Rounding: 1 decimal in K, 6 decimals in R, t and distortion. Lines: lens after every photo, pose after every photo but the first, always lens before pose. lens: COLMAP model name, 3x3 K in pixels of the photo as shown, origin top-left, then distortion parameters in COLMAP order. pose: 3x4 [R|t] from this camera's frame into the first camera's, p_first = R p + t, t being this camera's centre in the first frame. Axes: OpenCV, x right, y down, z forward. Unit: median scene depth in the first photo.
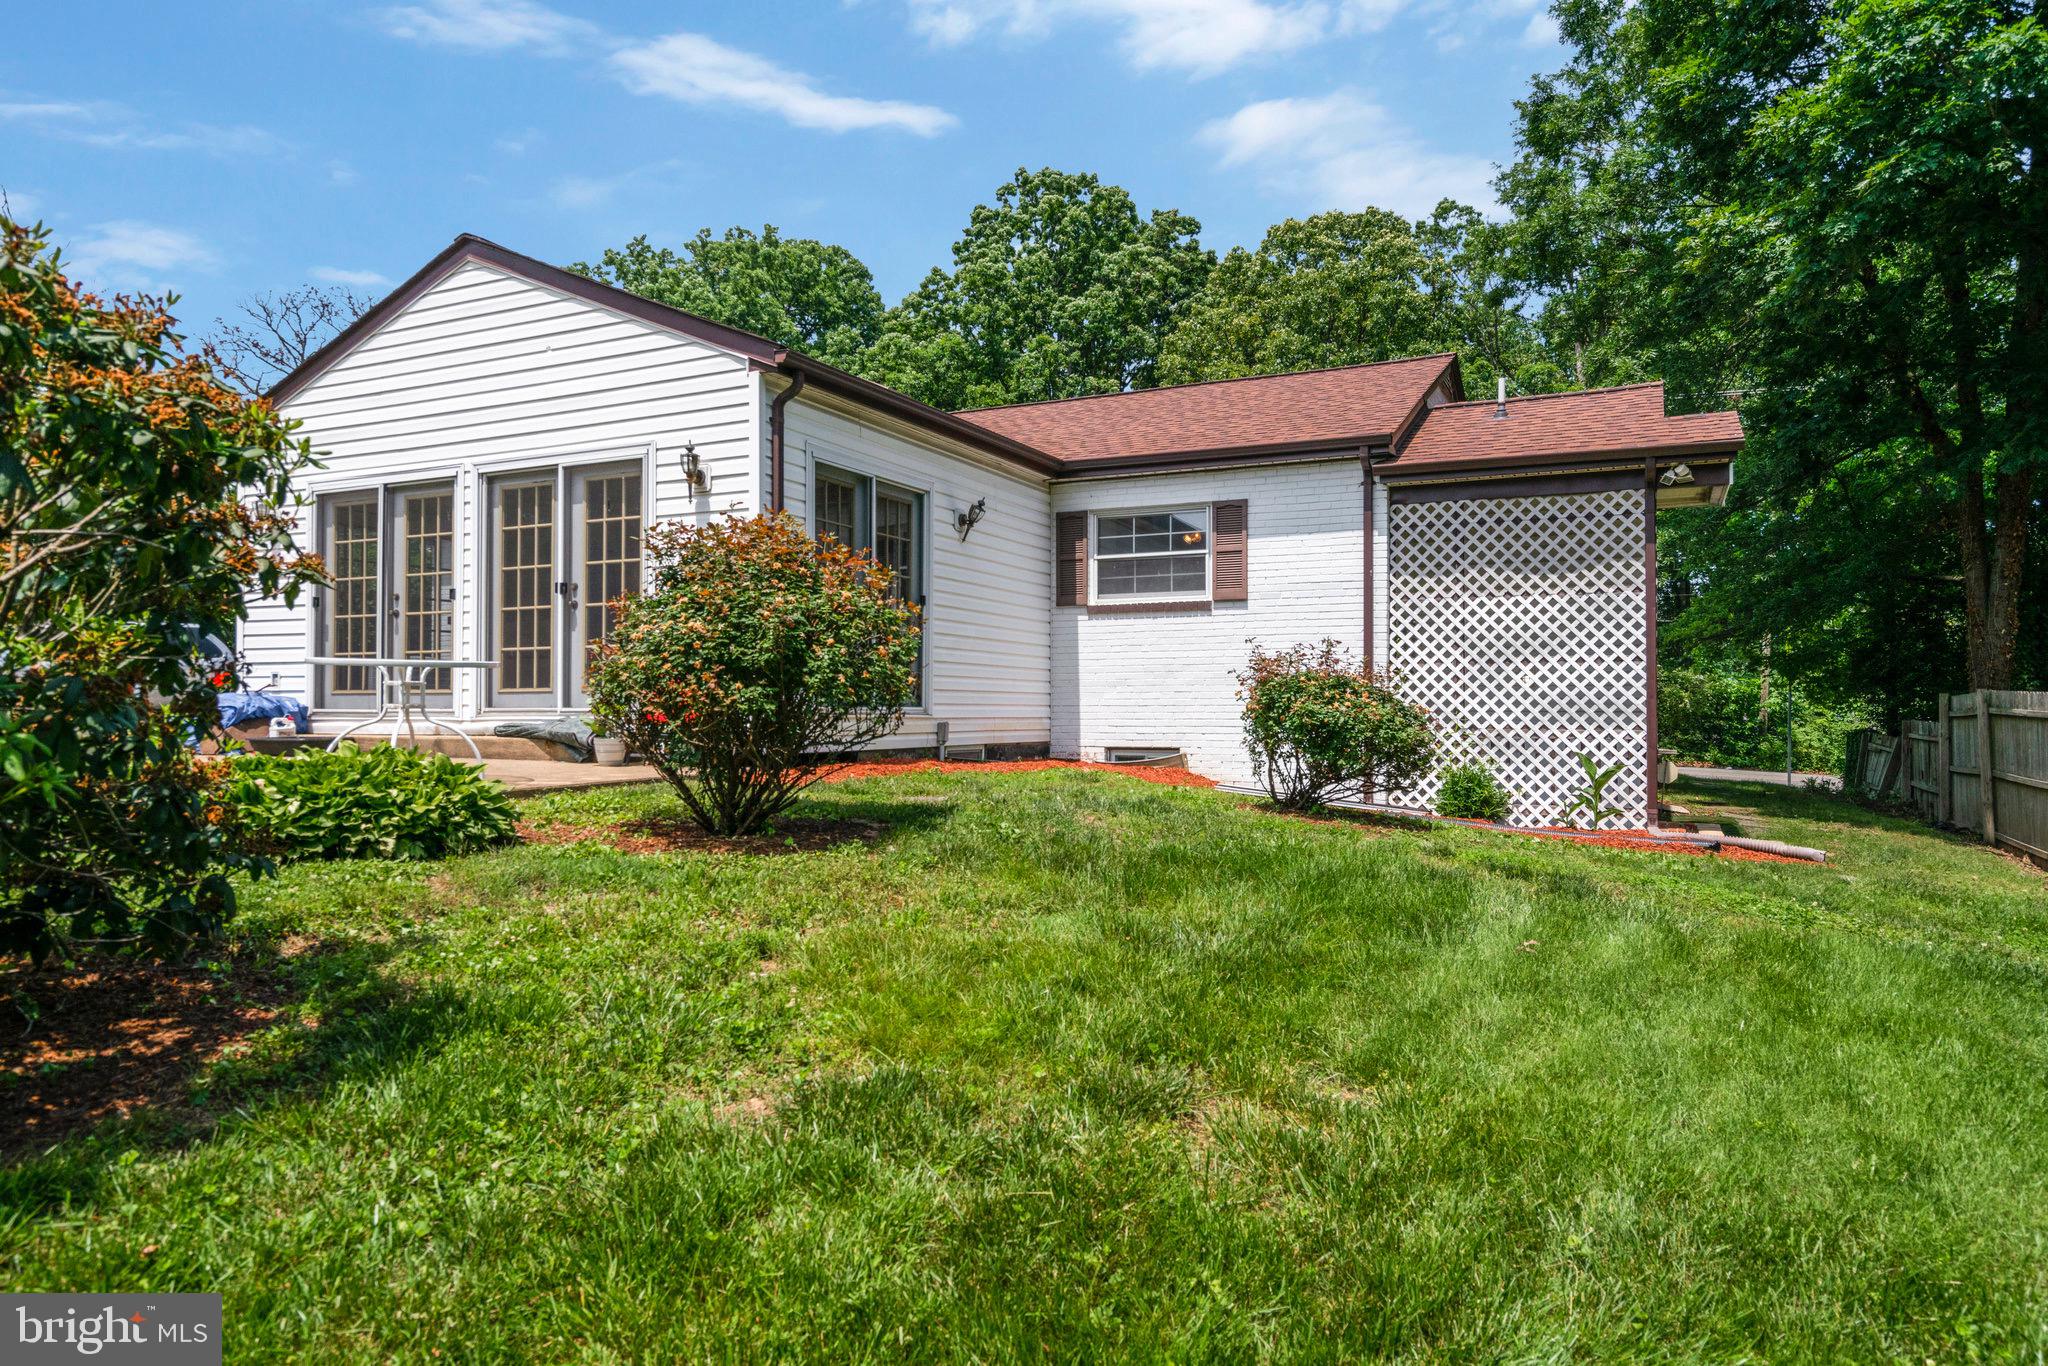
lens RADIAL K [[1277.8, 0, 1024.0], [0, 1277.8, 683.0], [0, 0, 1]] dist [0.023490, 0.000118]
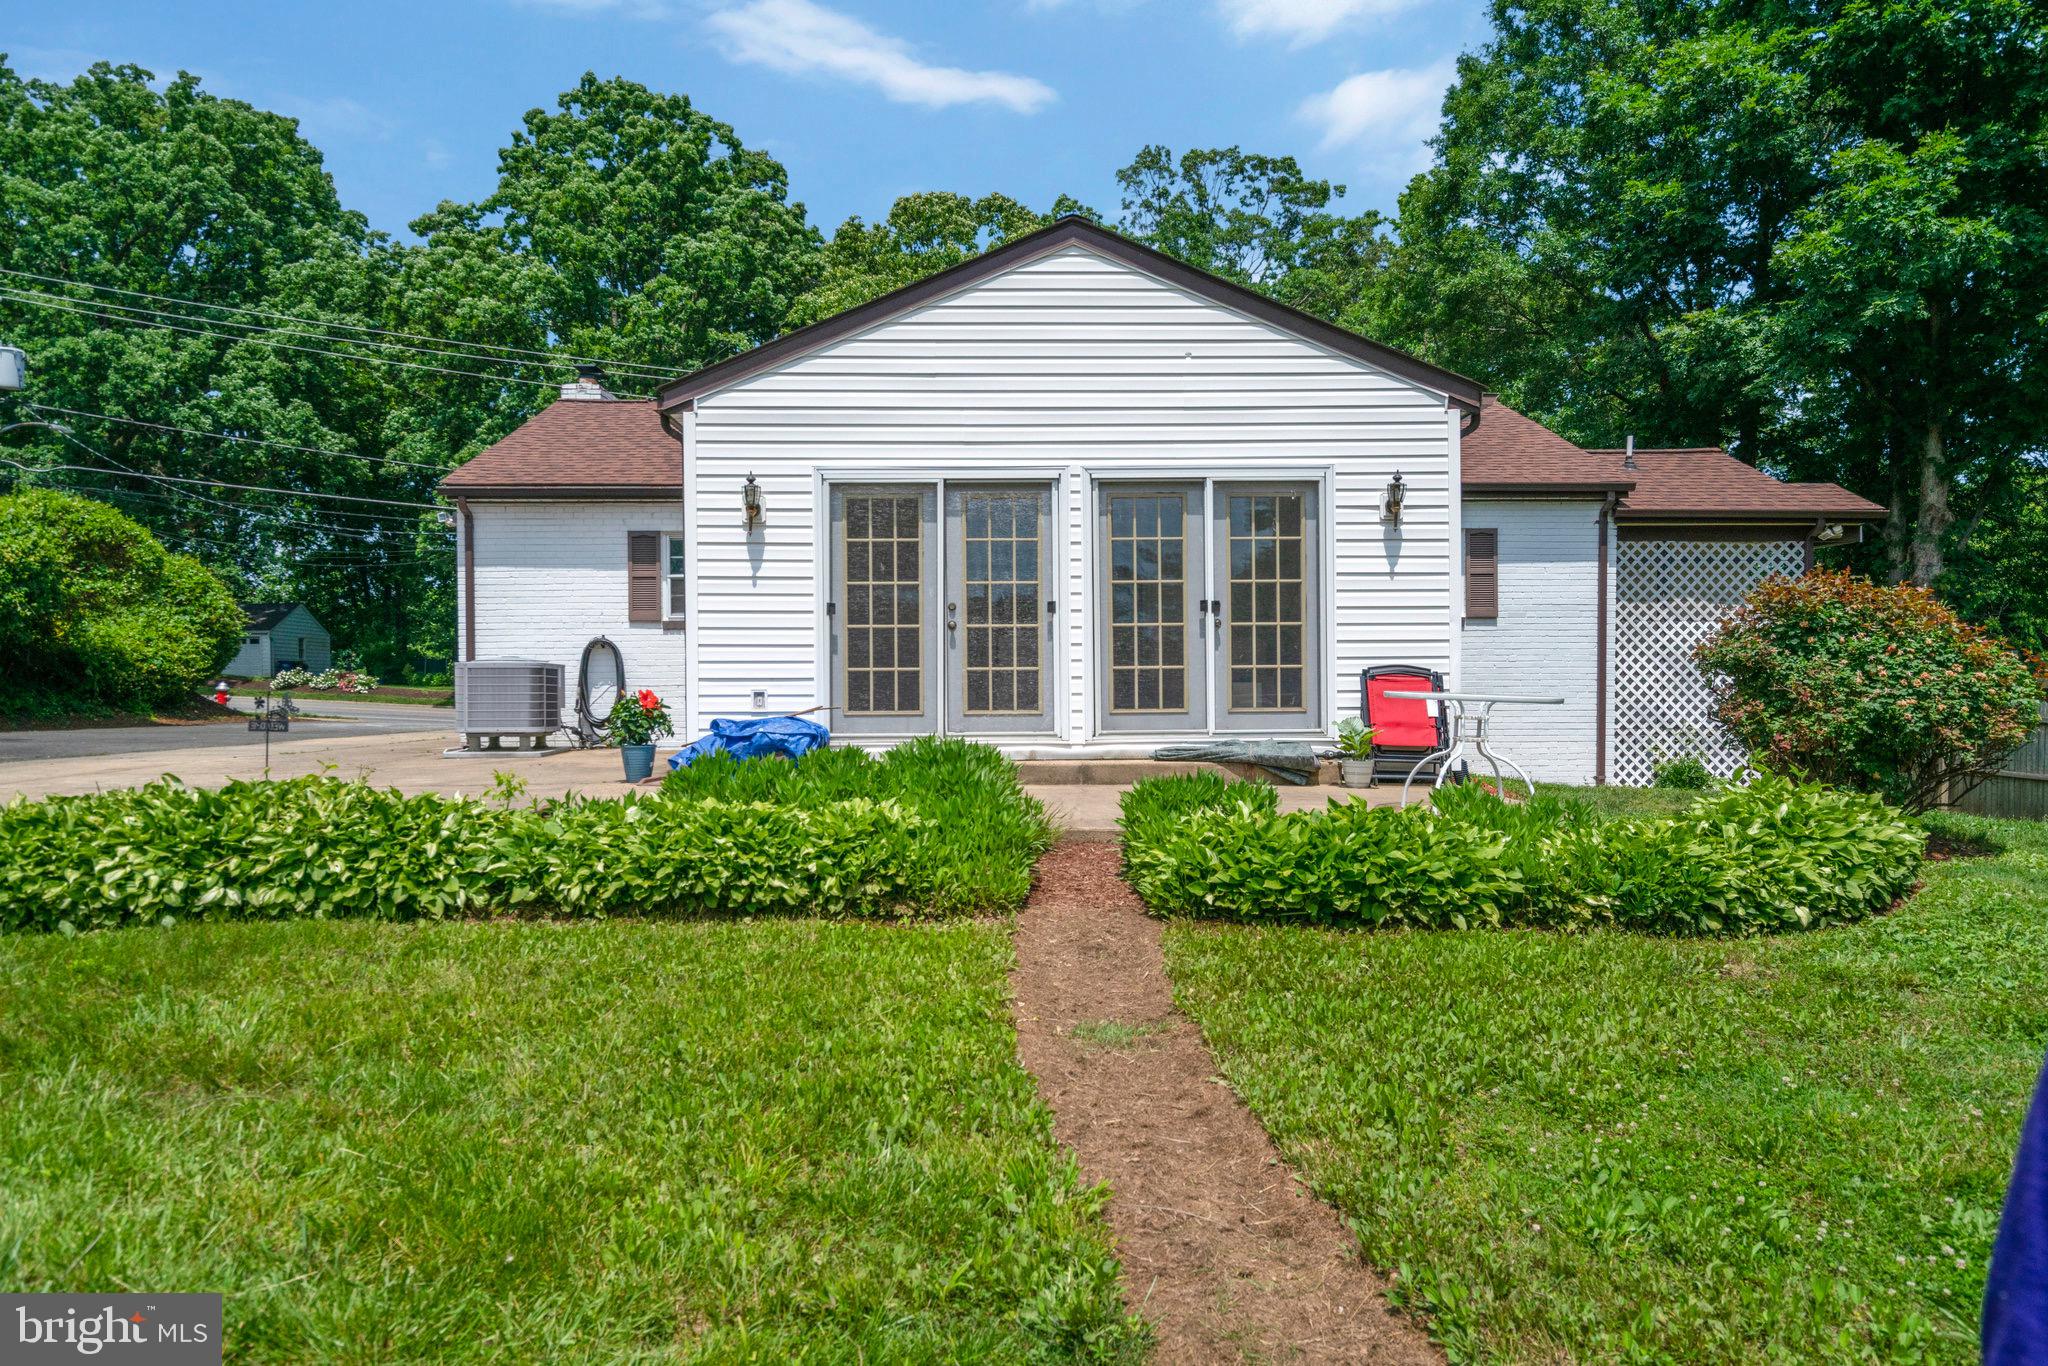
lens RADIAL K [[1411.3, 0, 993.6], [0, 1411.3, 706.6], [0, 0, 1]] dist [0.000963, 0.000520]
pose [[0.886444, -0.012961, 0.462654, -0.852353], [-0.000905, 0.999557, 0.029735, -0.024691], [-0.462835, -0.026777, 0.886040, 0.105203]]
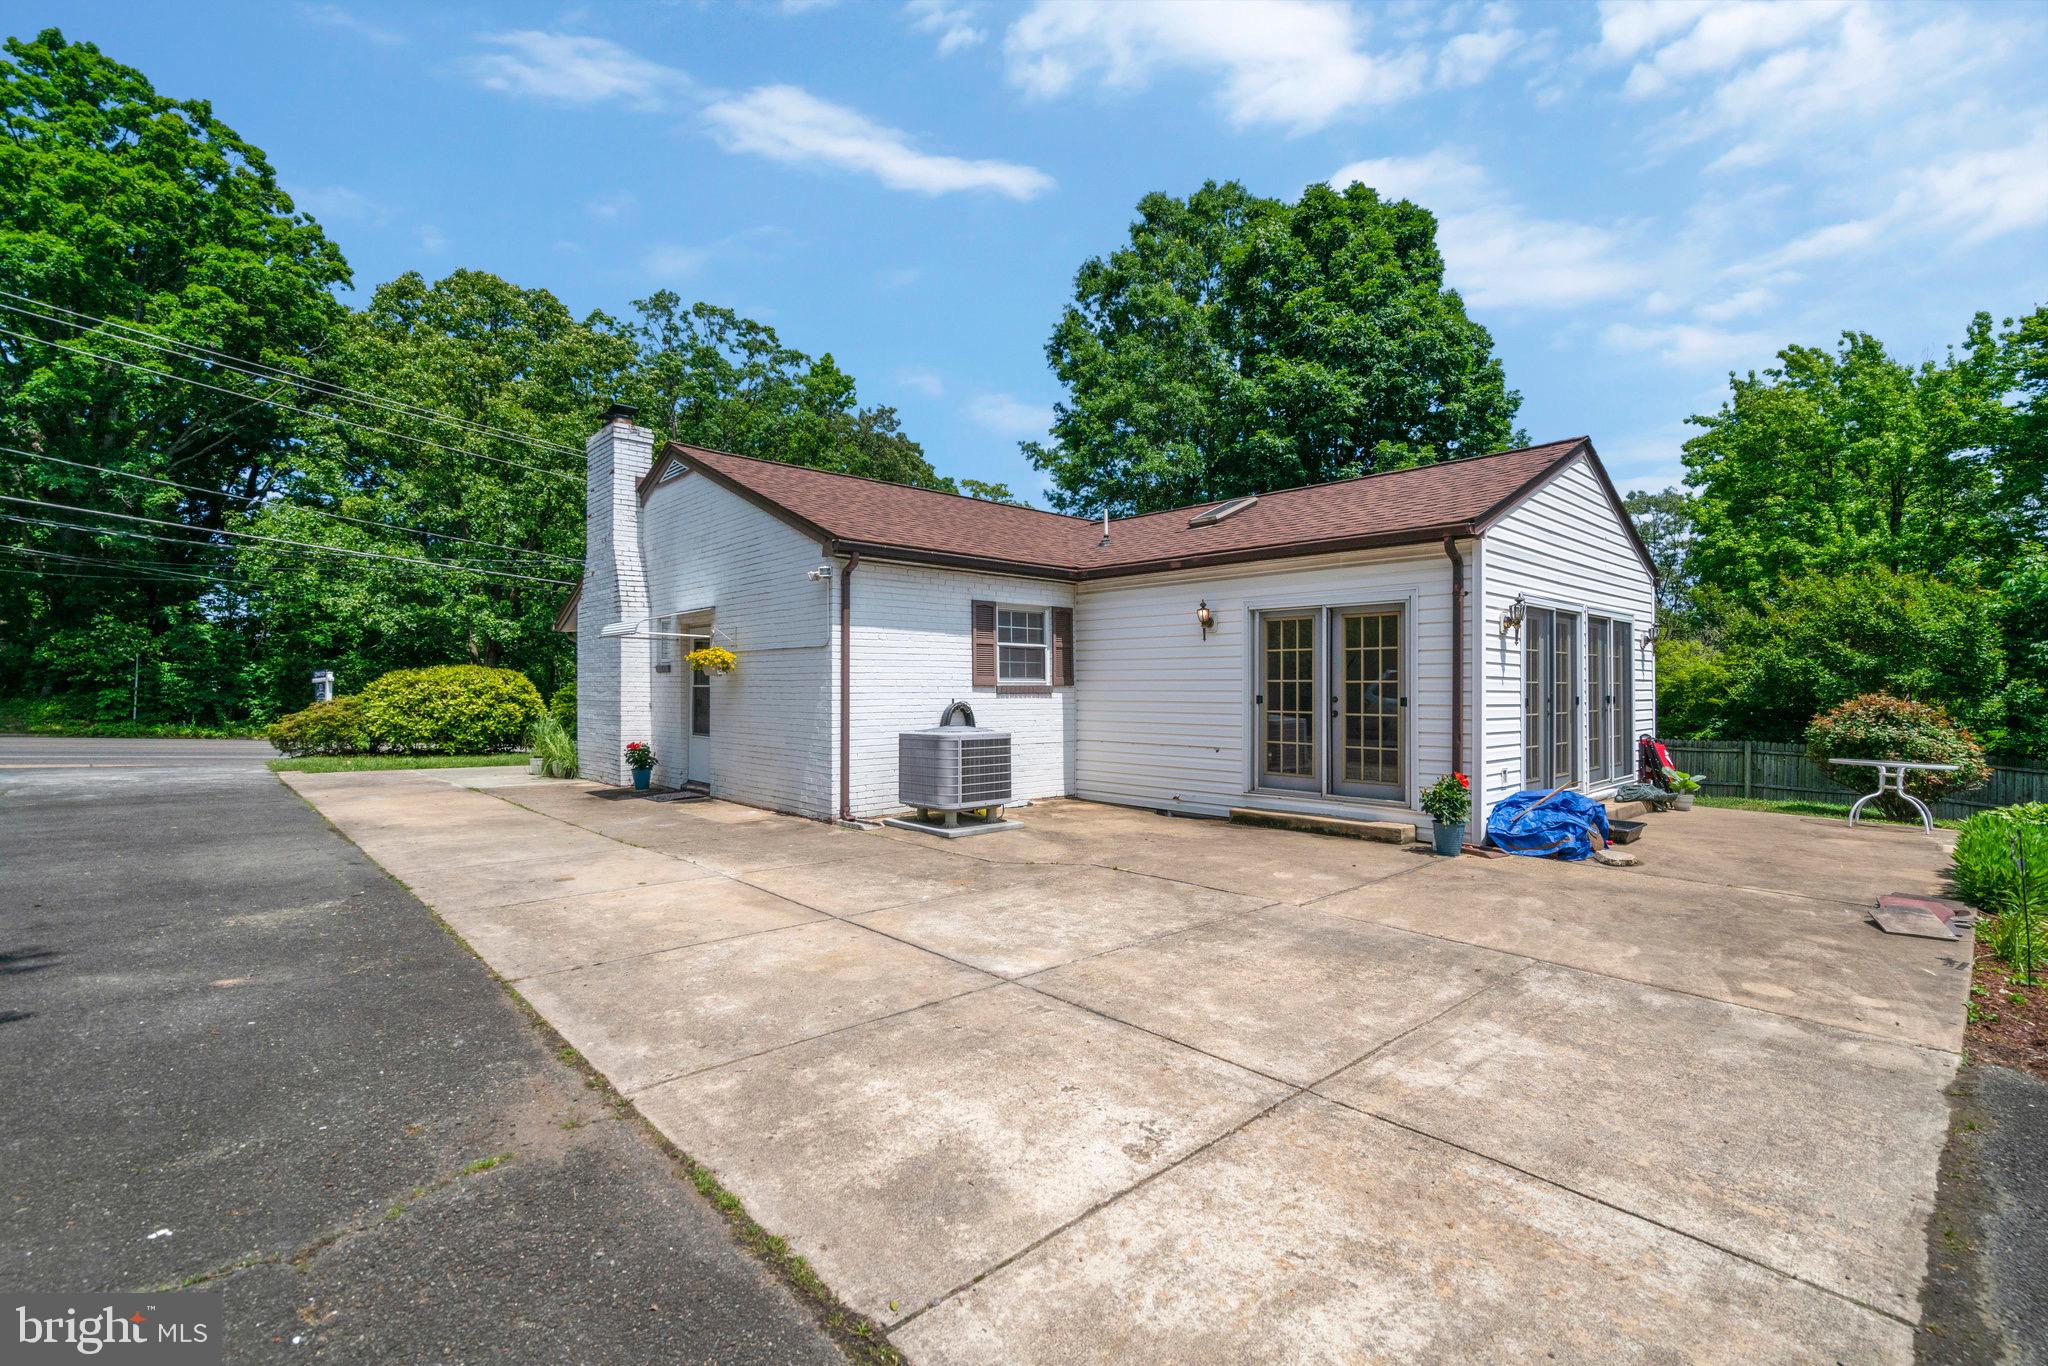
lens RADIAL K [[917.9, 0, 1024.0], [0, 917.9, 683.0], [0, 0, 1]] dist [-0.001348, -0.000121]
pose [[0.340351, 0.000988, 0.940298, -1.379483], [-0.016704, 0.999848, 0.004995, -0.073374], [-0.940150, -0.017407, 0.340316, 1.089548]]
